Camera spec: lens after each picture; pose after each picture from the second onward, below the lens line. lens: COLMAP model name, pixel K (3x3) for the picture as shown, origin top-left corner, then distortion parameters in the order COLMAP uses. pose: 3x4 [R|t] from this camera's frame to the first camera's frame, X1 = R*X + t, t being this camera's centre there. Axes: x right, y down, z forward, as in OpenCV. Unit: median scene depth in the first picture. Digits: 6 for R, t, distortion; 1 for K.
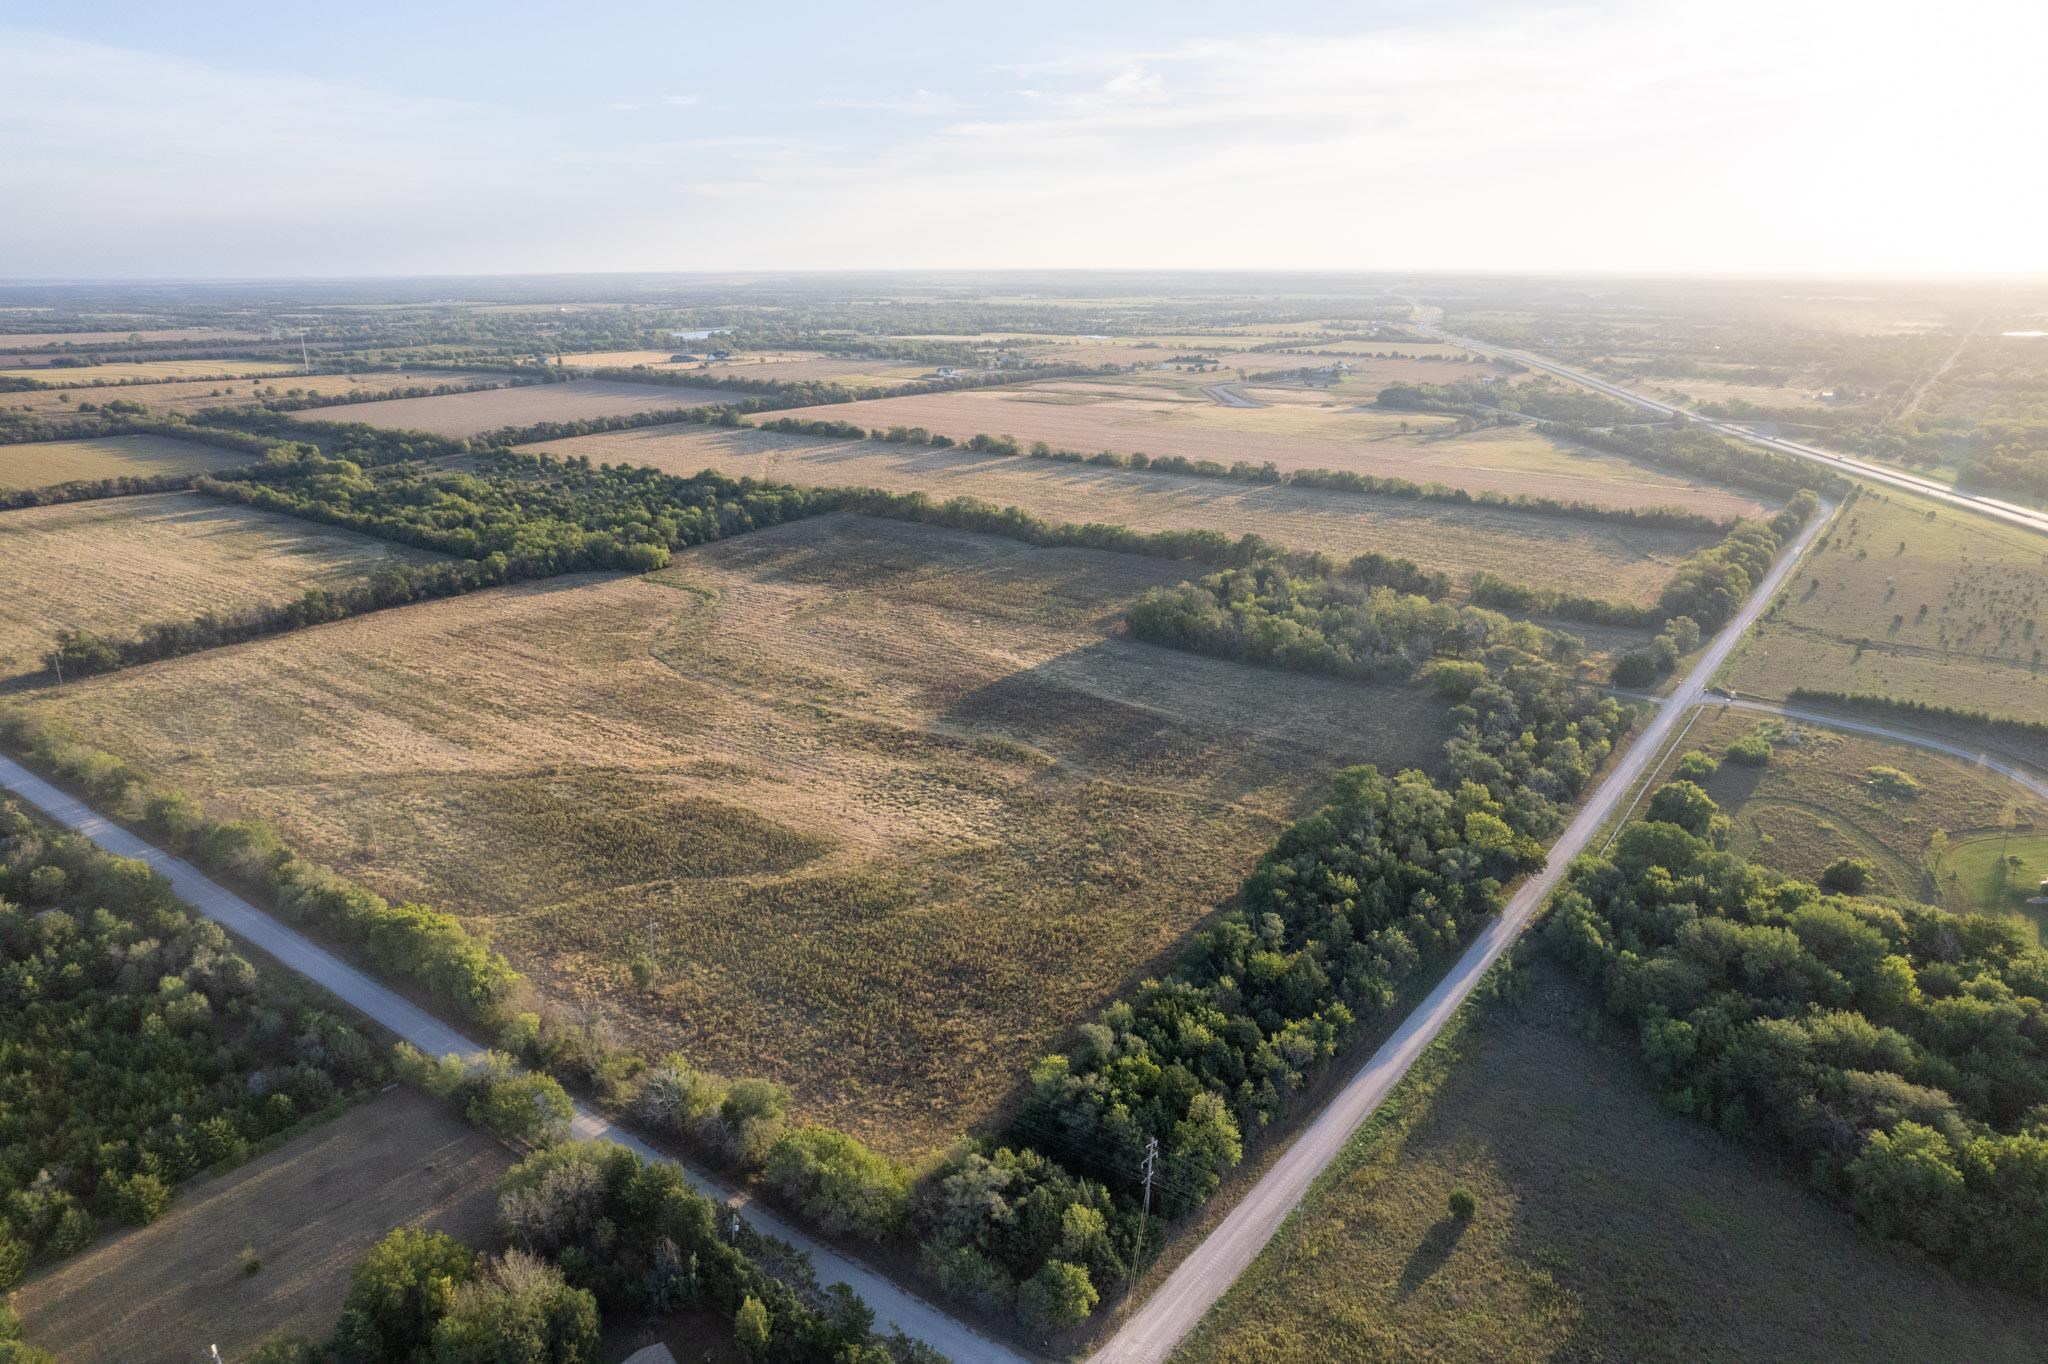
lens RADIAL K [[1309.7, 0, 1018.2], [0, 1309.7, 696.2], [0, 0, 1]] dist [-0.080055, 0.074349]
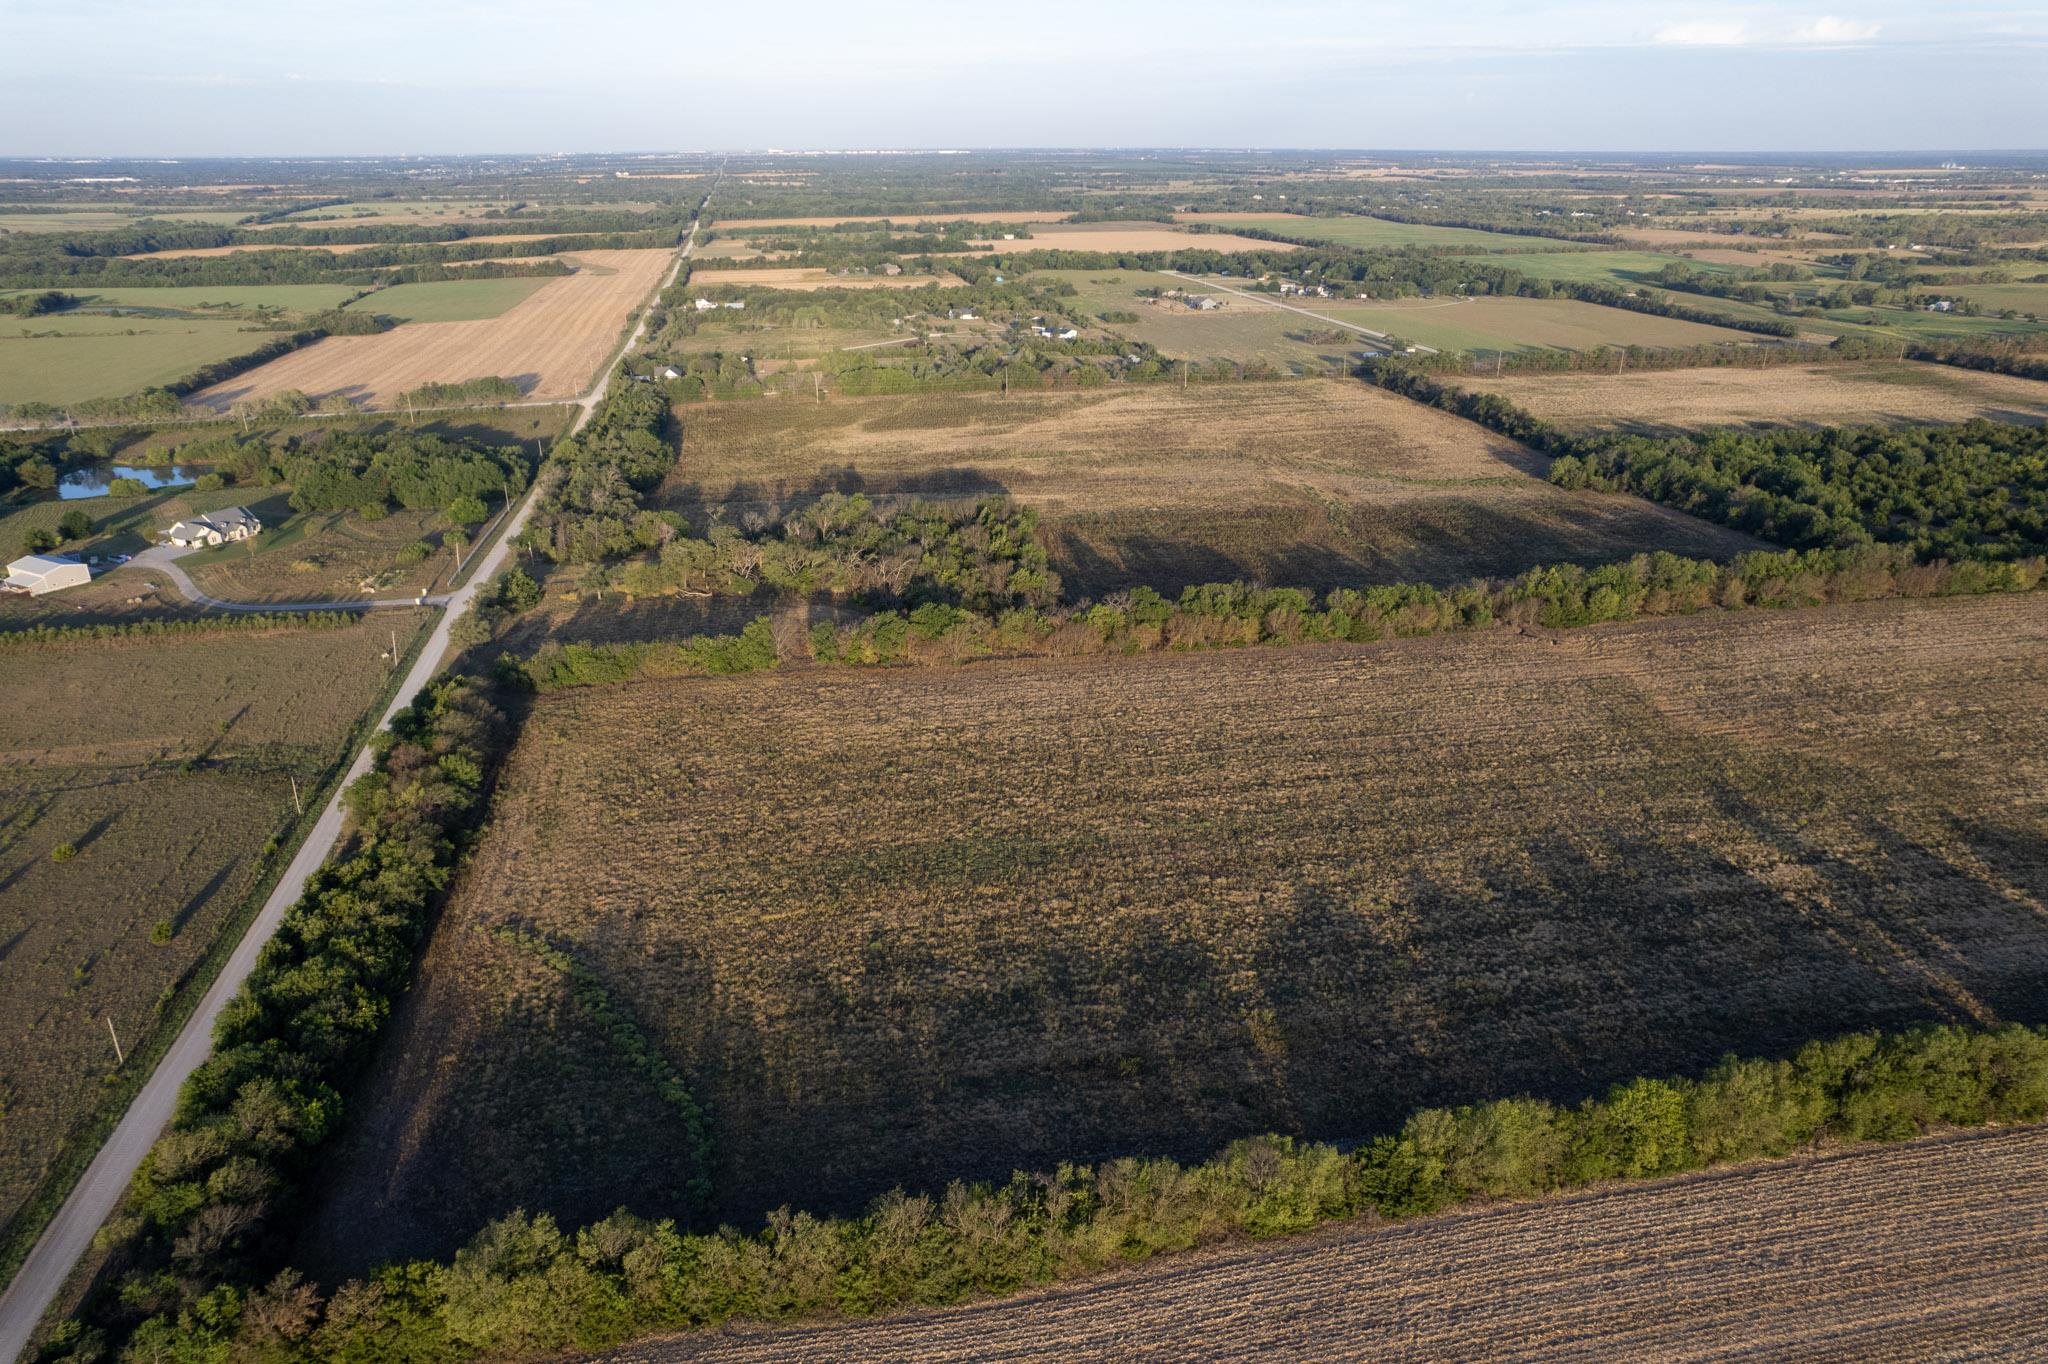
lens RADIAL K [[1309.7, 0, 1019.2], [0, 1309.7, 687.1], [0, 0, 1]] dist [-0.080055, 0.074349]
pose [[-0.676208, 0.290984, -0.676810, 0.744680], [-0.229295, 0.789932, 0.568710, -0.488129], [0.700119, 0.539755, -0.467437, 1.454269]]
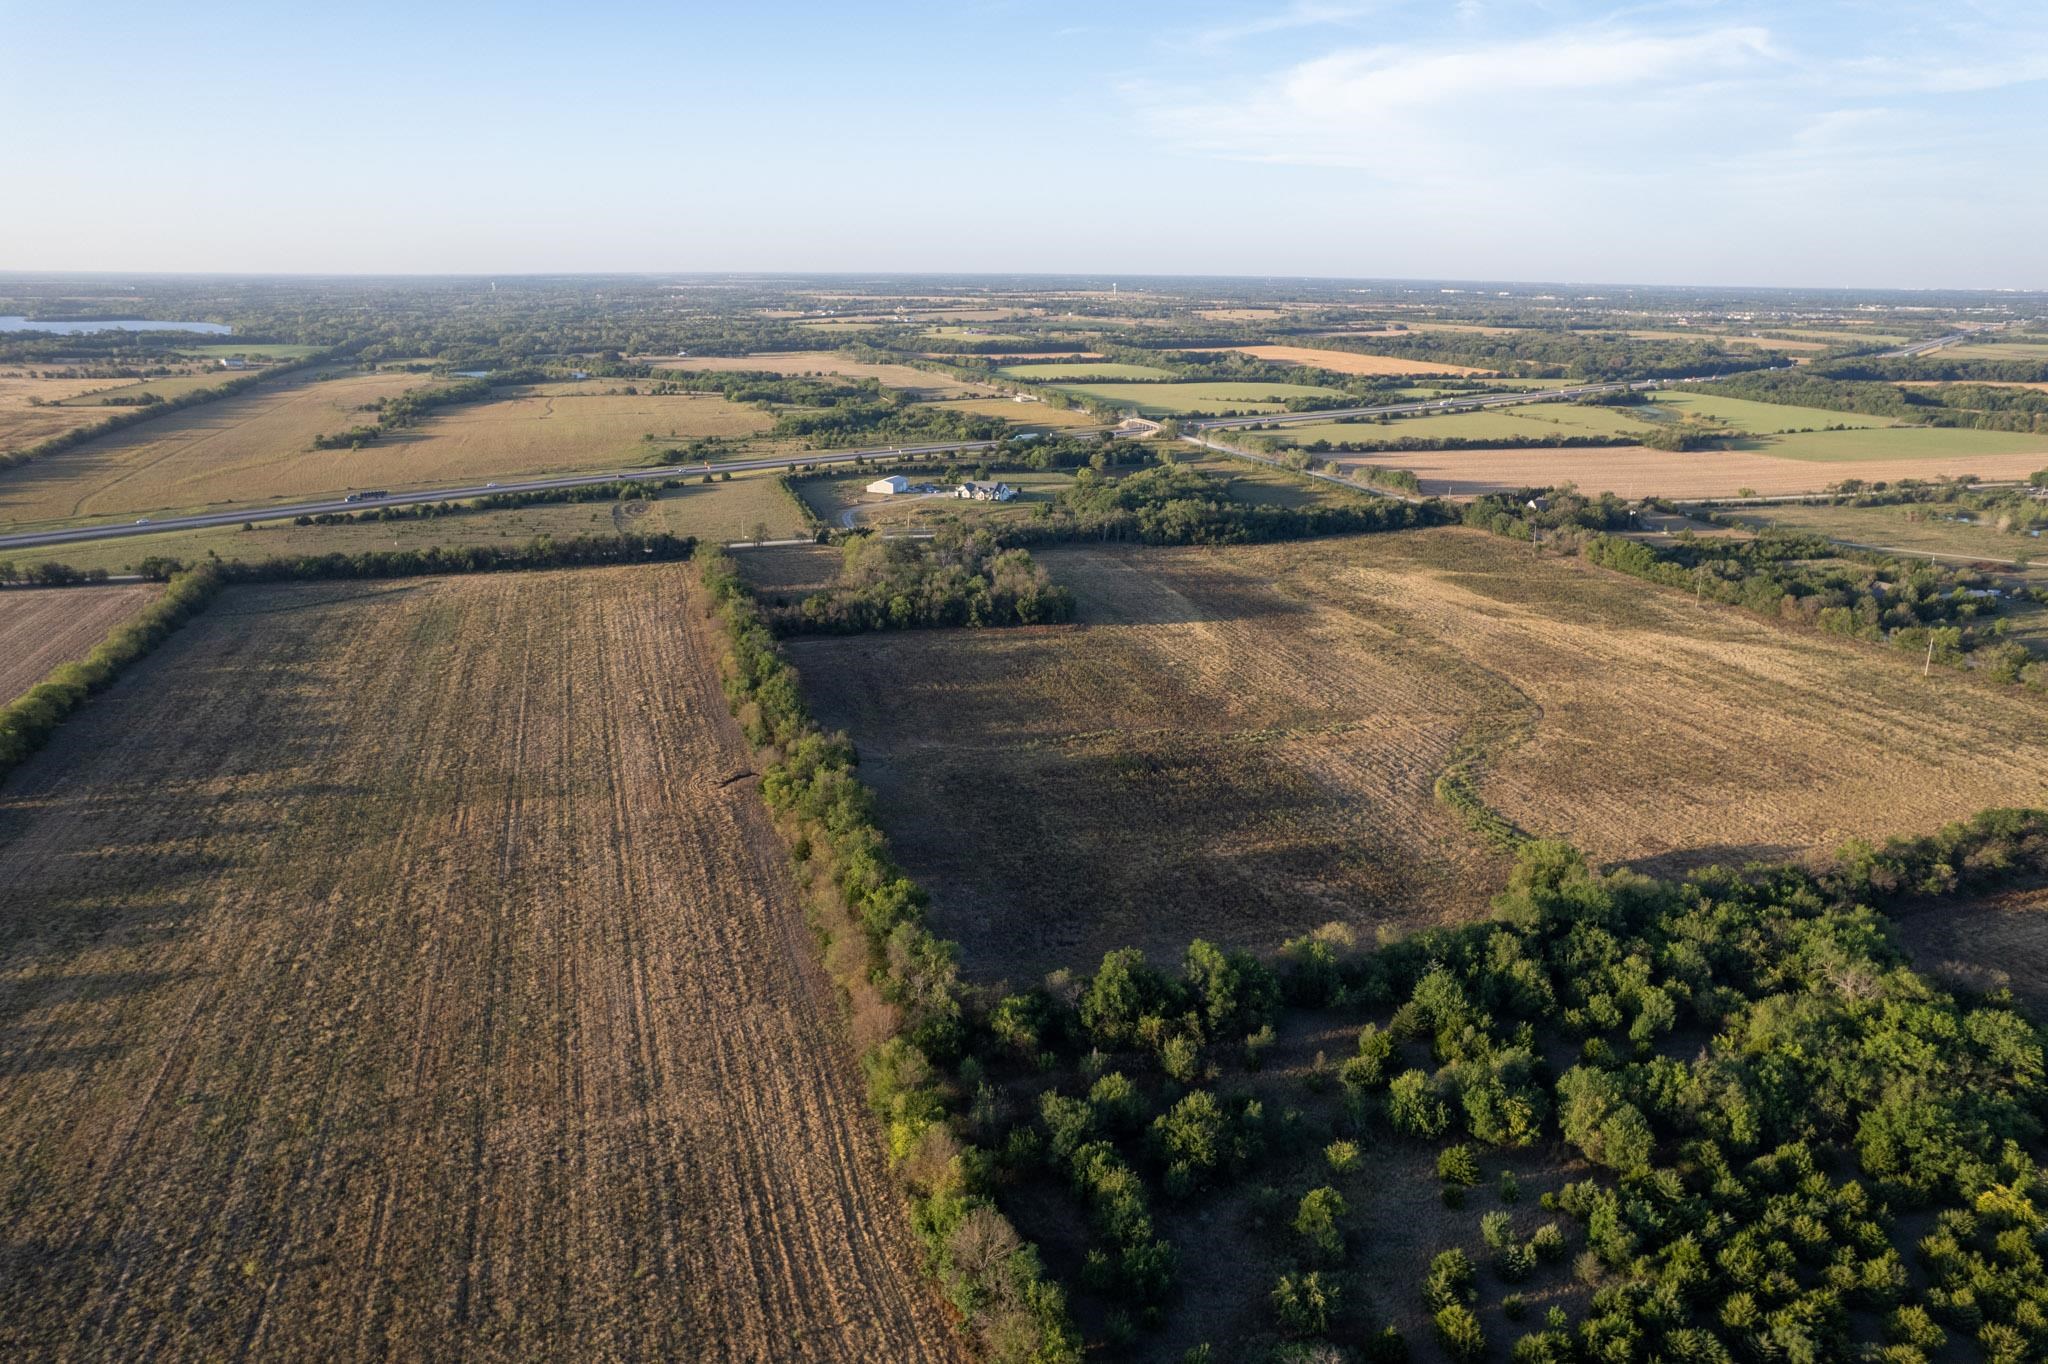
lens RADIAL K [[1309.7, 0, 1015.5], [0, 1309.7, 681.6], [0, 0, 1]] dist [-0.080055, 0.074349]
pose [[-0.814778, -0.180279, 0.551033, -0.442030], [0.178449, 0.826308, 0.534202, -0.547066], [-0.551628, 0.533587, -0.641086, 1.636046]]
